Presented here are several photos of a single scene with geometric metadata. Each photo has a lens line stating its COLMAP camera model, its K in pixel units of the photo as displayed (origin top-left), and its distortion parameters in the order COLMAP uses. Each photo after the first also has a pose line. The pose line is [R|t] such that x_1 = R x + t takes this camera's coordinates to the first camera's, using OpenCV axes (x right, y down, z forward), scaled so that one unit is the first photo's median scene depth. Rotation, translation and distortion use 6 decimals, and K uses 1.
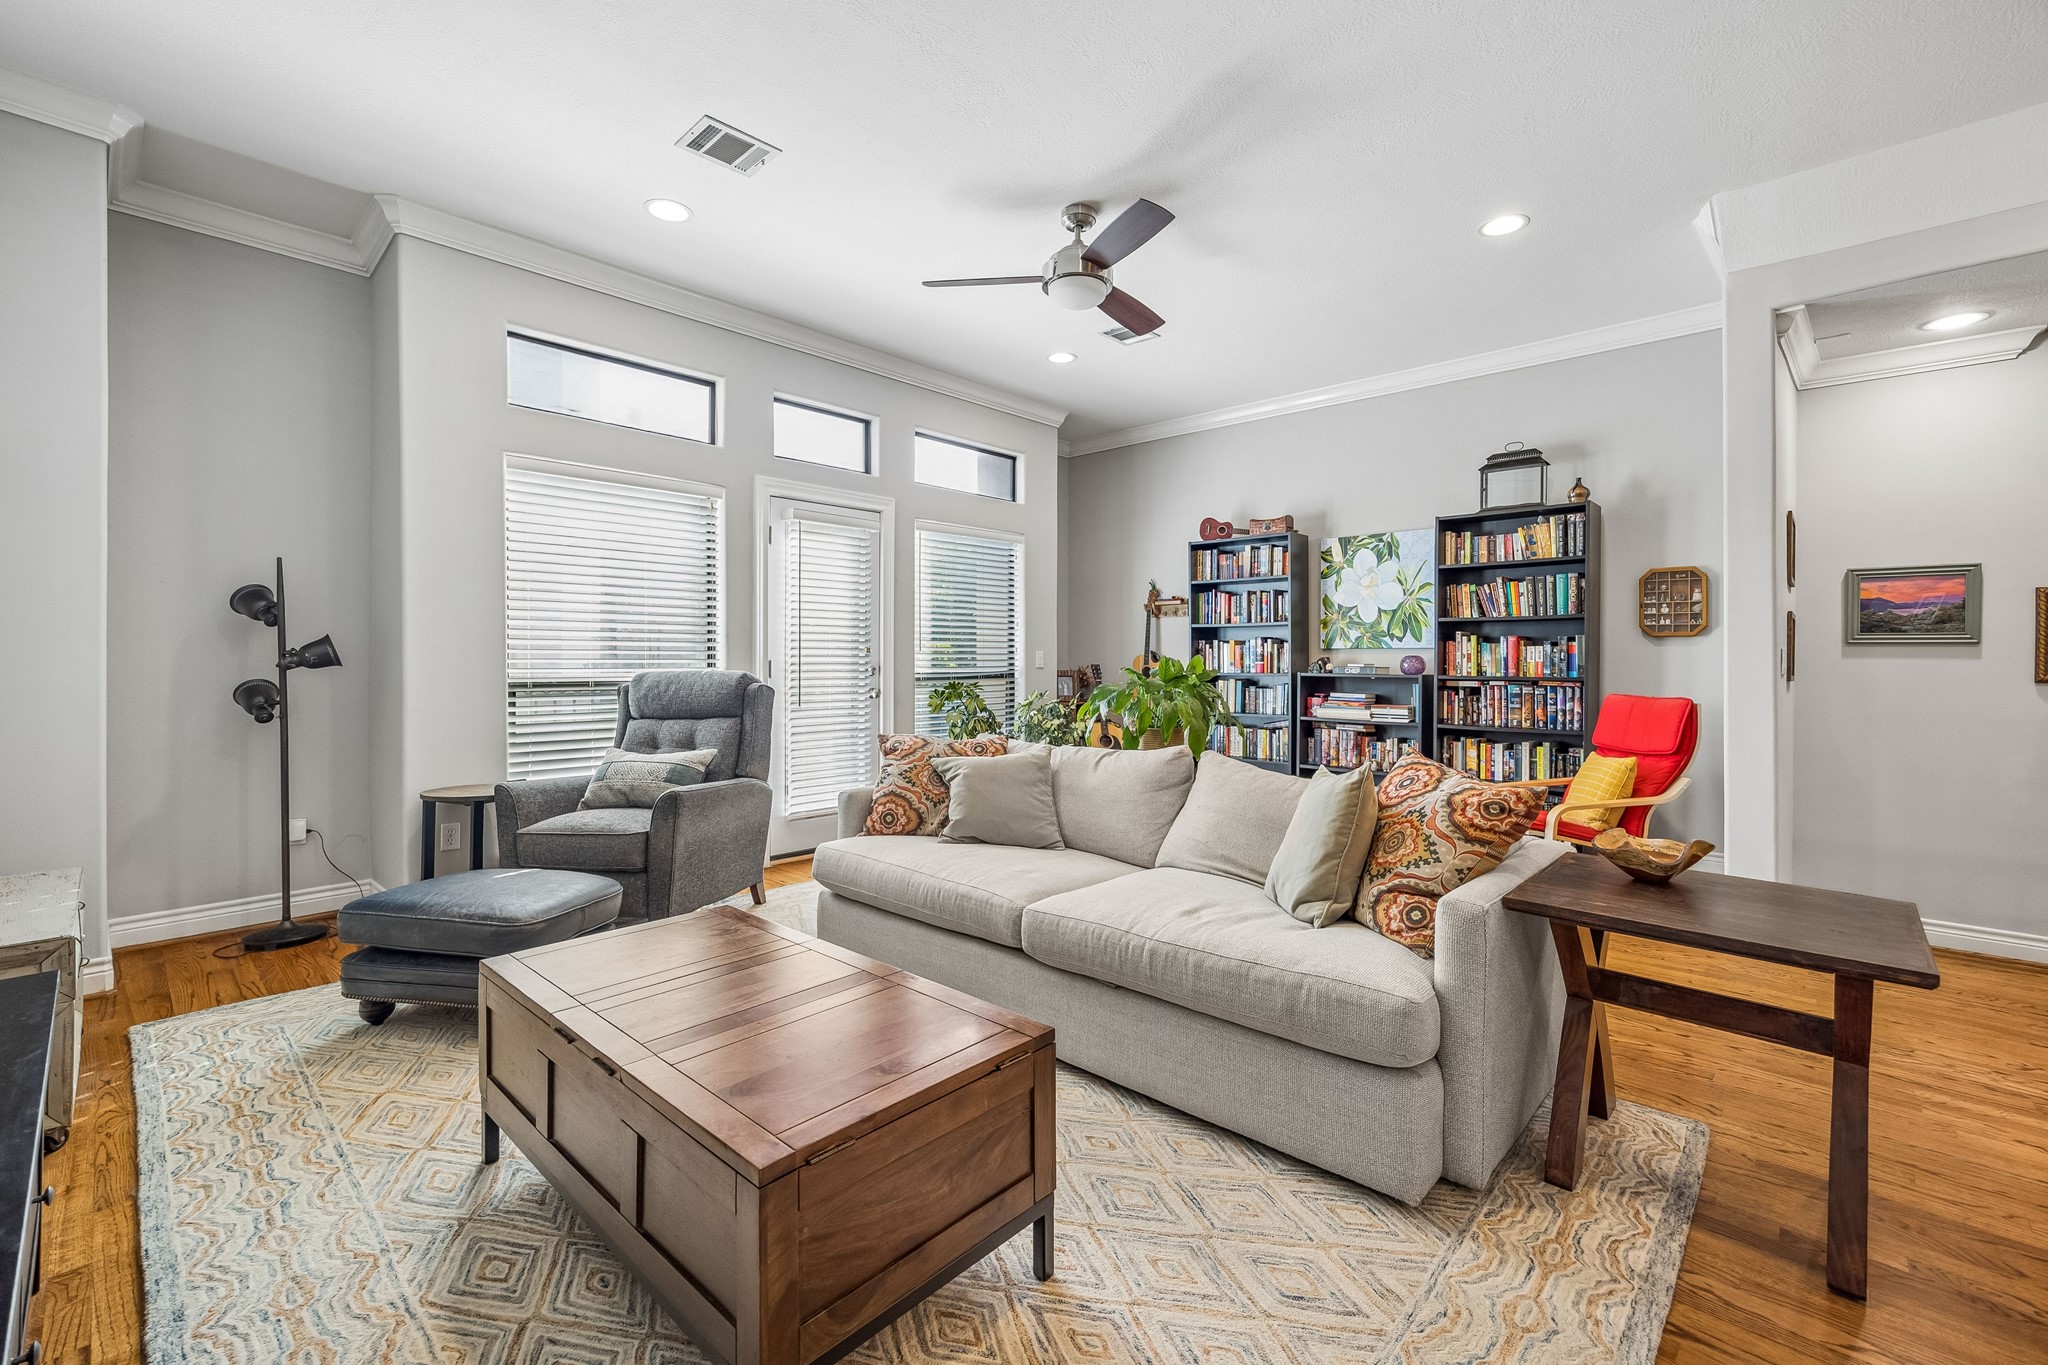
lens RADIAL K [[850.3, 0, 1015.8], [0, 850.3, 656.8], [0, 0, 1]] dist [-0.010203, 0.001722]
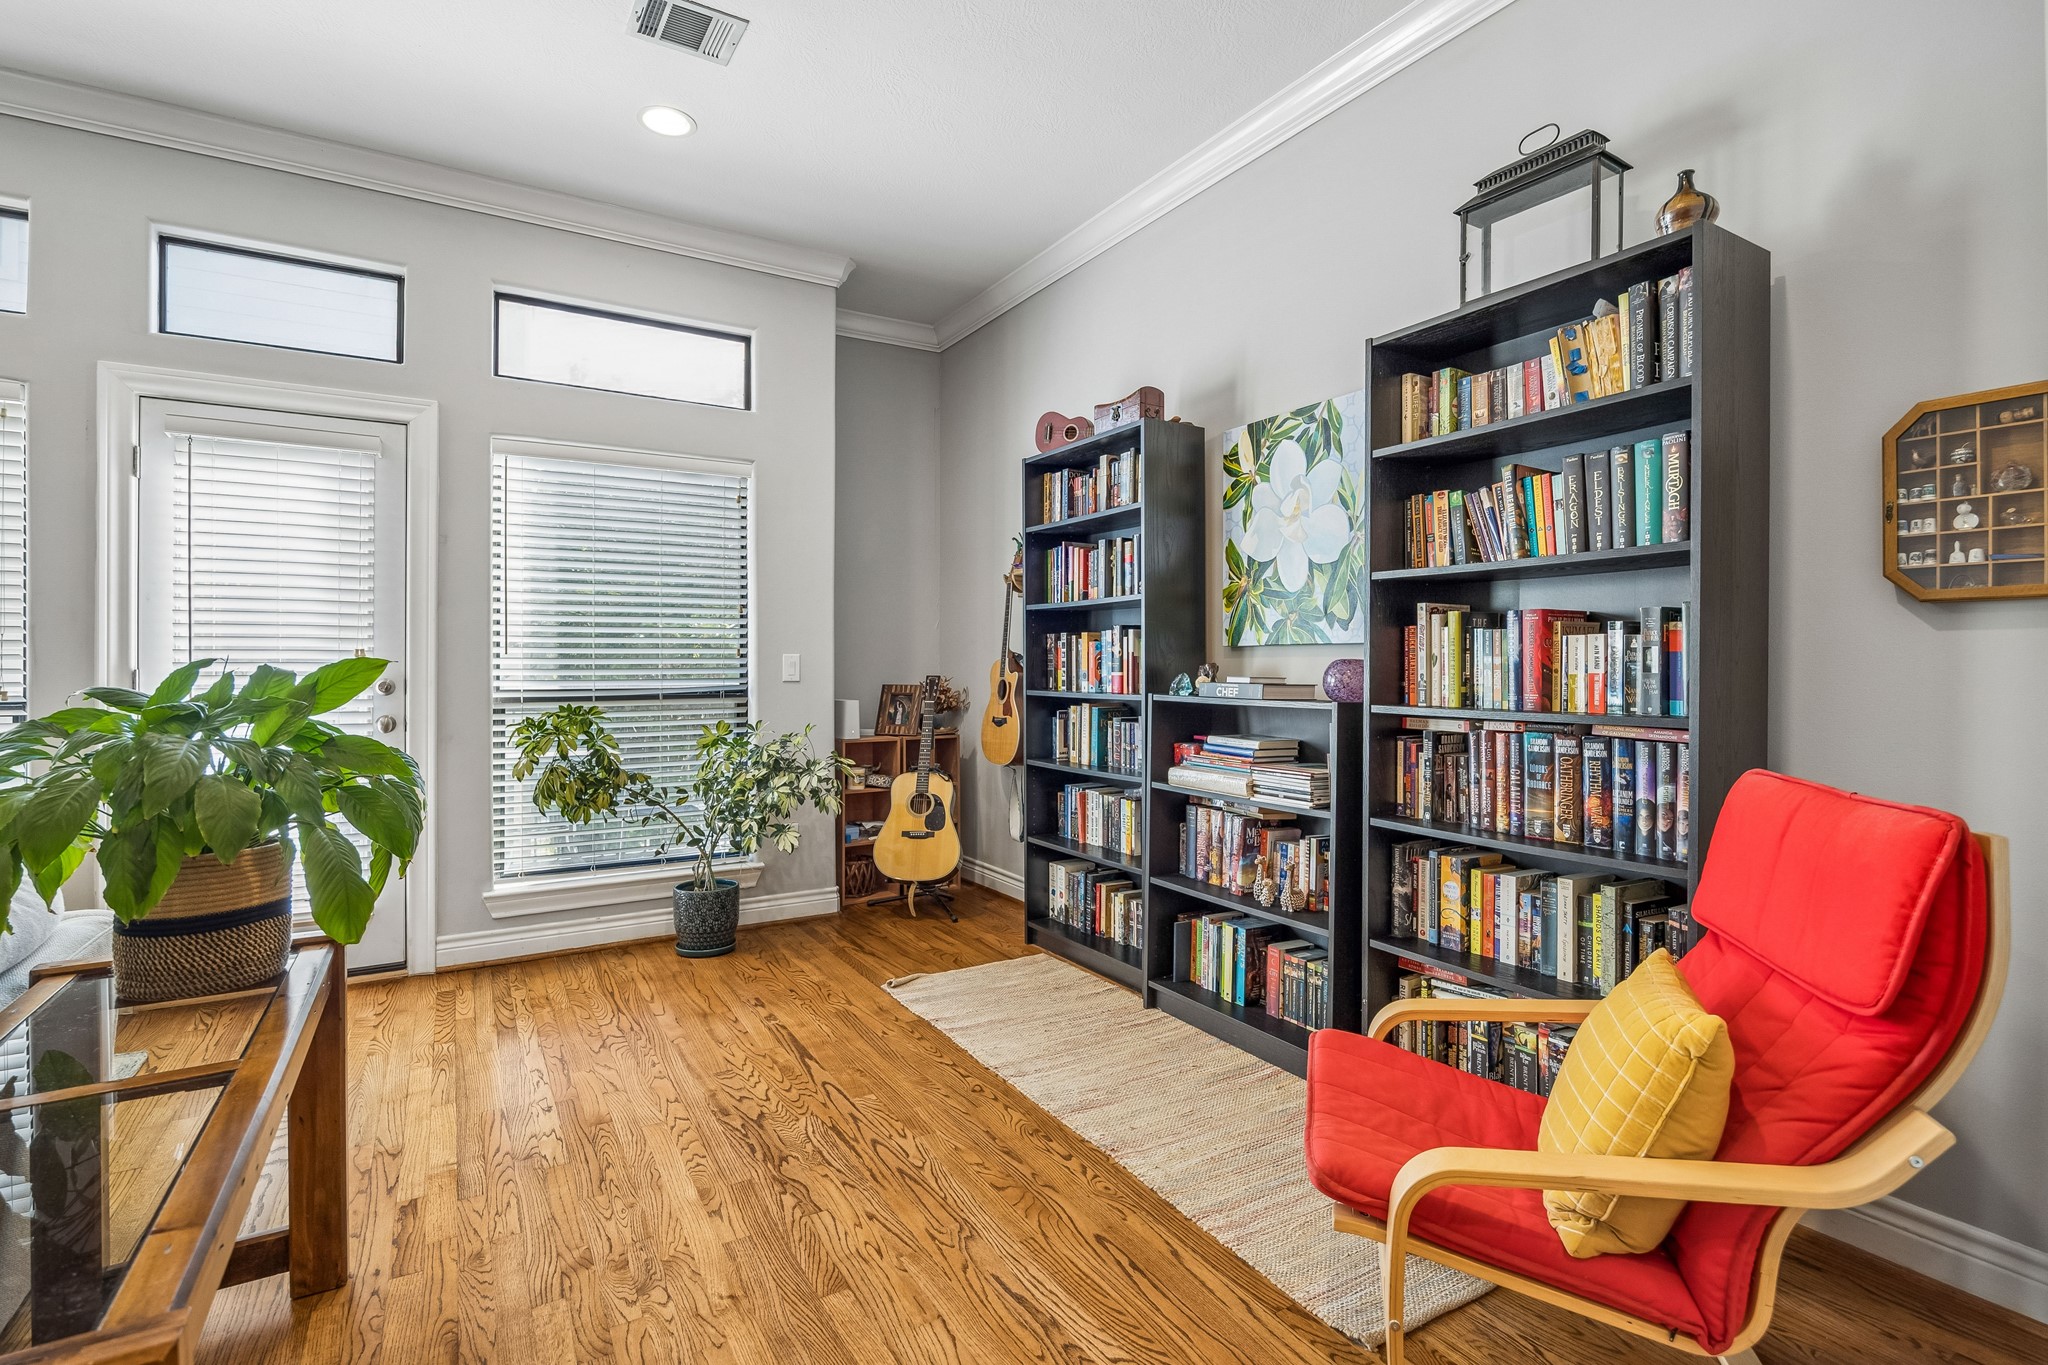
lens RADIAL K [[954.3, 0, 1013.2], [0, 954.3, 659.8], [0, 0, 1]] dist [-0.004315, -0.000986]
pose [[0.965250, -0.003055, -0.261311, 0.452008], [0.002603, 0.999994, -0.002075, -0.000673], [0.261316, 0.001322, 0.965252, 0.485318]]
